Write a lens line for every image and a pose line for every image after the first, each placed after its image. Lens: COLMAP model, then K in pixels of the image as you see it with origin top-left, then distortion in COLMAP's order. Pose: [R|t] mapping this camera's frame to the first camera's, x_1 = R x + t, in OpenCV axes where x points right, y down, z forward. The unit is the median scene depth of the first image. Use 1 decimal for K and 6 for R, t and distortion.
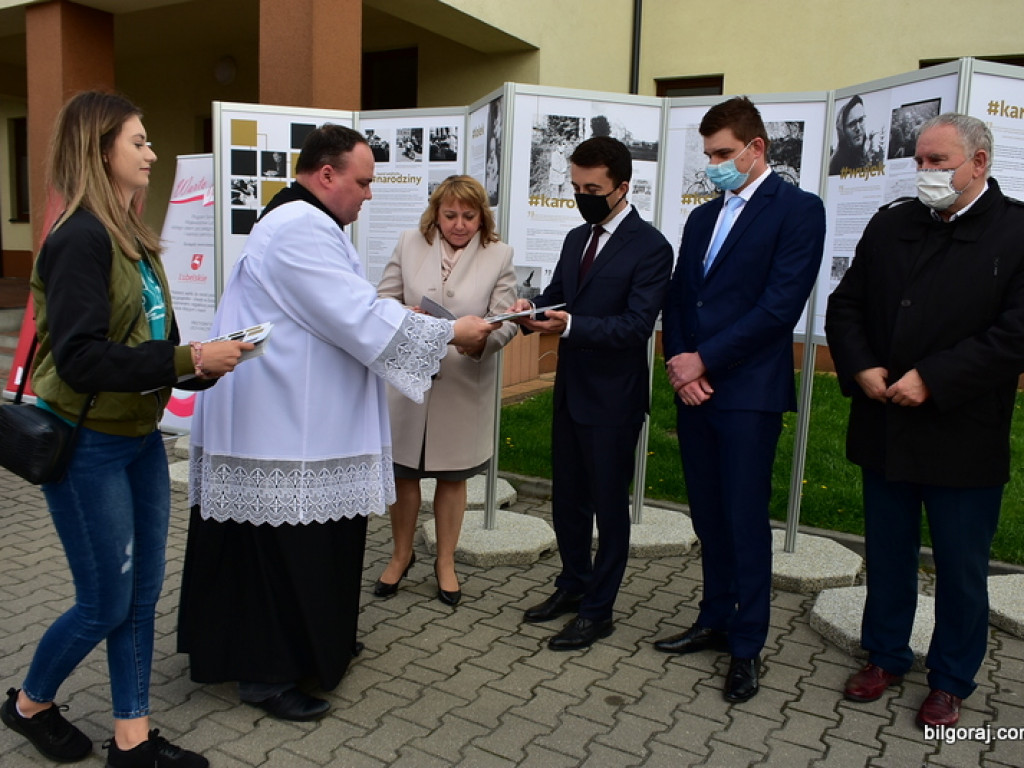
lens RADIAL K [[875.2, 0, 519.7], [0, 875.2, 391.5], [0, 0, 1]] dist [-0.030962, -0.027827]
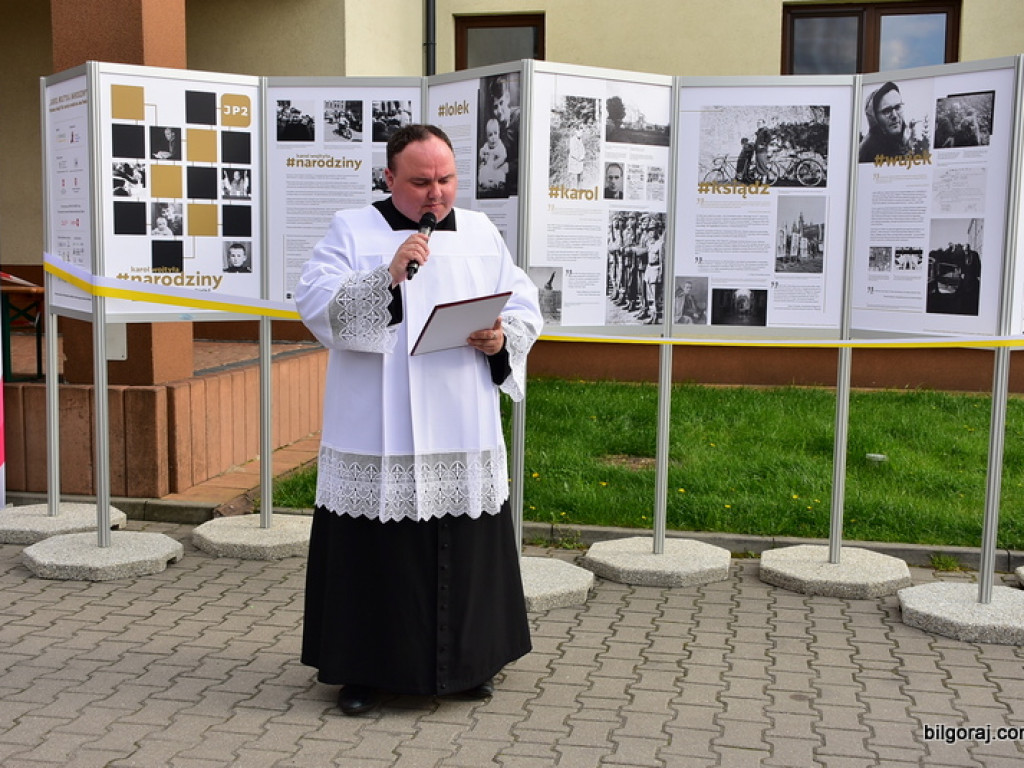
lens RADIAL K [[1311.4, 0, 516.2], [0, 1311.4, 400.8], [0, 0, 1]] dist [0.015874, 0.000000]
pose [[0.947283, -0.061758, 0.314390, -0.447182], [0.072191, 0.997156, -0.021638, 0.017292], [-0.312159, 0.043193, 0.949047, -0.234250]]
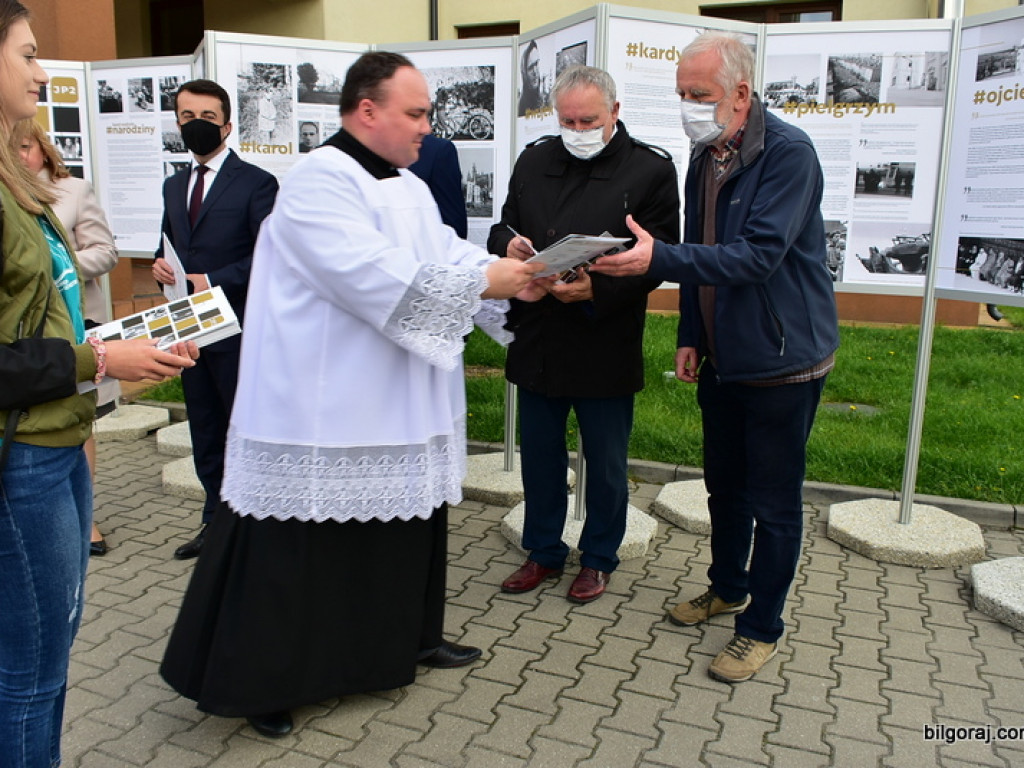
lens RADIAL K [[875.2, 0, 512.2], [0, 875.2, 389.6], [0, 0, 1]] dist [-0.030962, -0.027827]
pose [[0.990359, -0.052207, 0.128312, 0.181561], [0.045454, 0.997451, 0.055013, 0.024389], [-0.130857, -0.048650, 0.990207, -0.070334]]
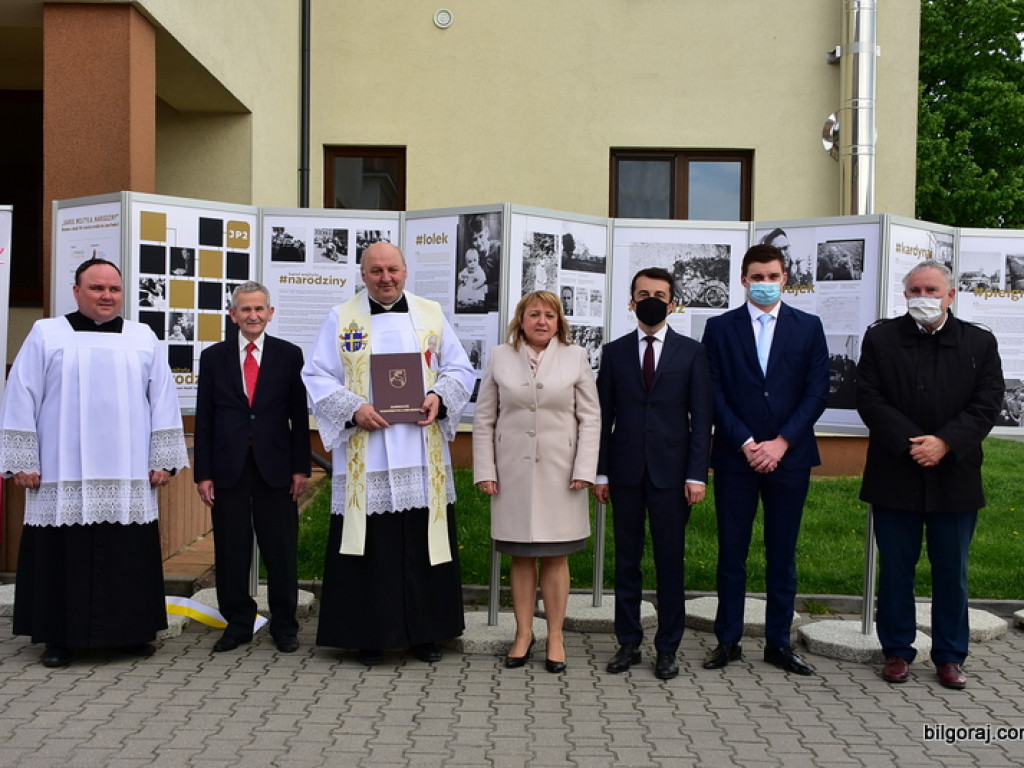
lens RADIAL K [[1242.1, 0, 515.9], [0, 1242.1, 396.8], [0, 0, 1]] dist [0.015379, 0.000000]
pose [[0.868238, -0.035573, 0.494870, -0.755387], [0.088185, 0.992609, -0.083366, 0.016248], [-0.488247, 0.116021, 0.864959, -0.311376]]
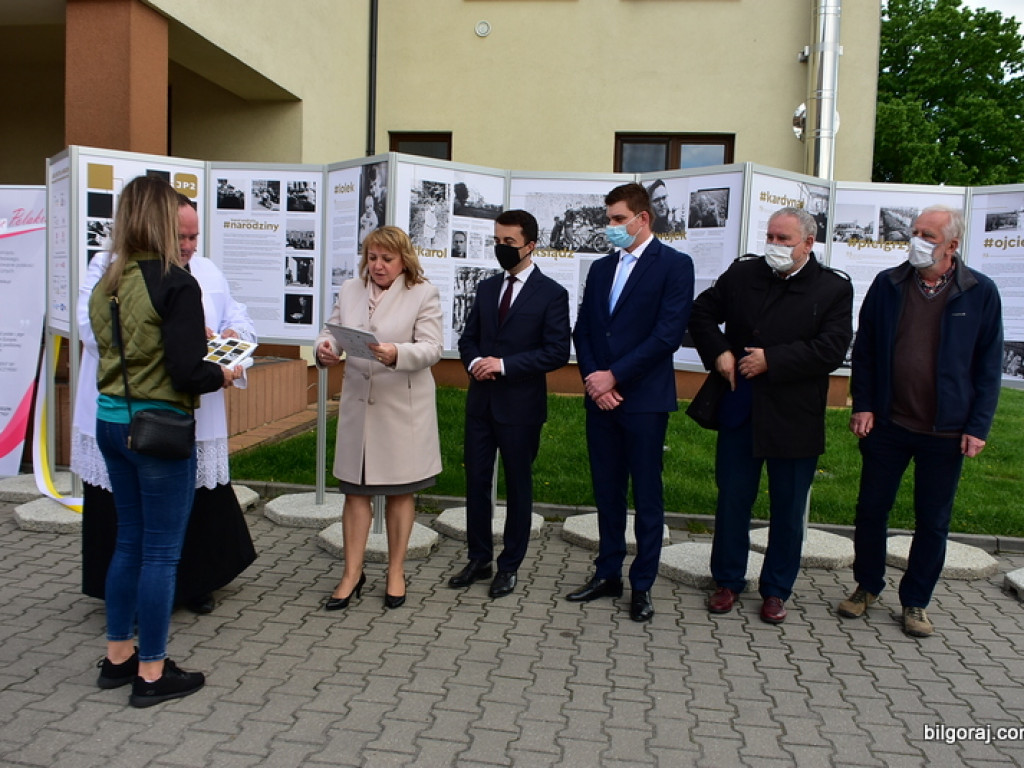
lens RADIAL K [[875.2, 0, 514.3], [0, 875.2, 394.1], [0, 0, 1]] dist [-0.030962, -0.027827]
pose [[0.927062, -0.039421, 0.372829, -0.305266], [0.052480, 0.998311, -0.024939, 0.013336], [-0.371216, 0.042686, 0.927565, -0.147246]]
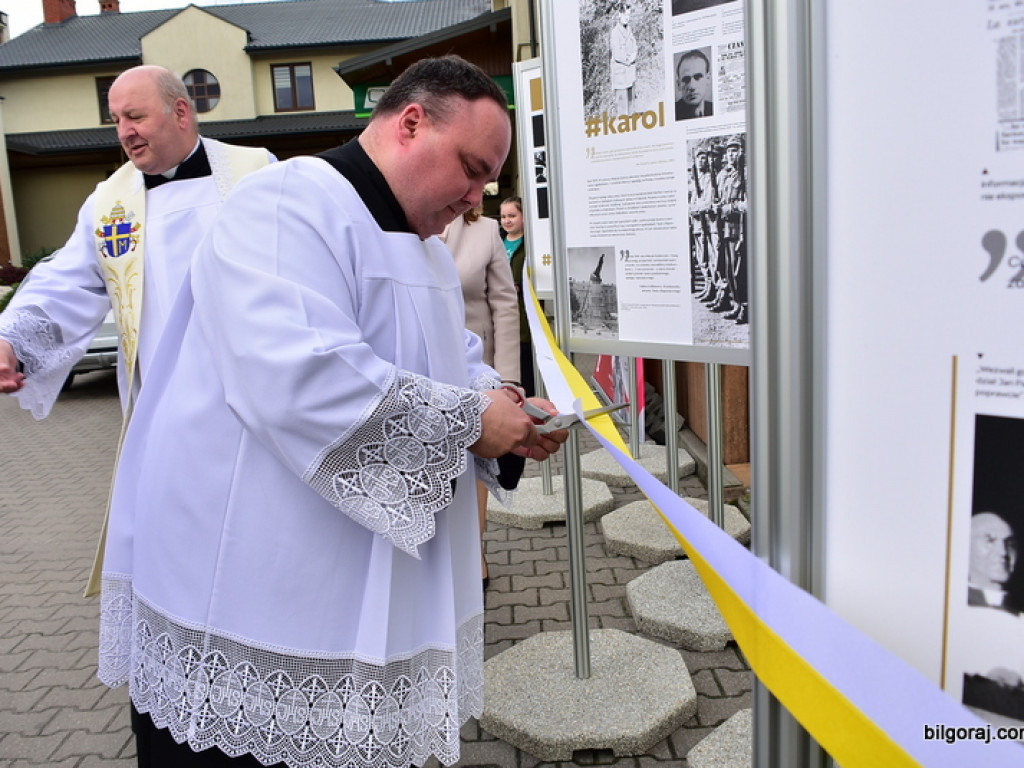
lens RADIAL K [[875.2, 0, 523.2], [0, 875.2, 376.9], [0, 0, 1]] dist [-0.030962, -0.027827]
pose [[0.510007, 0.069155, -0.857386, 0.474345], [-0.049128, 0.997478, 0.051232, -0.087223], [0.858766, 0.015993, 0.512118, 0.681407]]
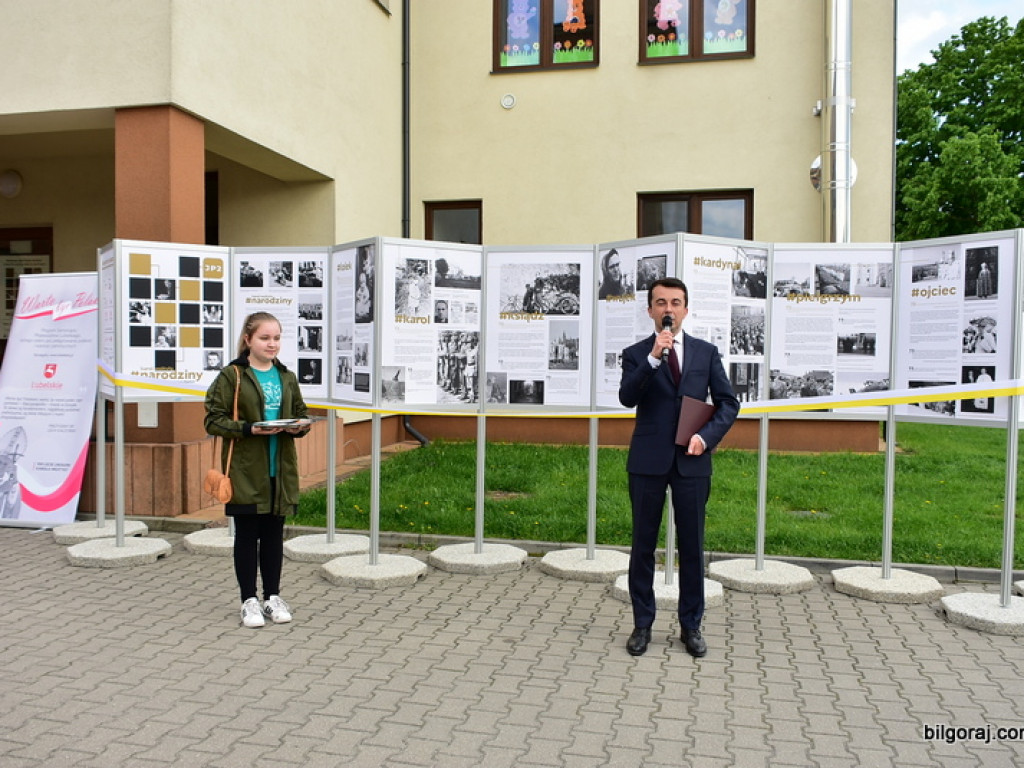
lens RADIAL K [[915.3, 0, 513.9], [0, 915.3, 395.4], [0, 0, 1]] dist [-0.002520, -0.029221]
pose [[0.956794, -0.040325, 0.287957, -0.230246], [0.070122, 0.993107, -0.093921, 0.050442], [-0.282184, 0.110055, 0.953027, -0.417744]]
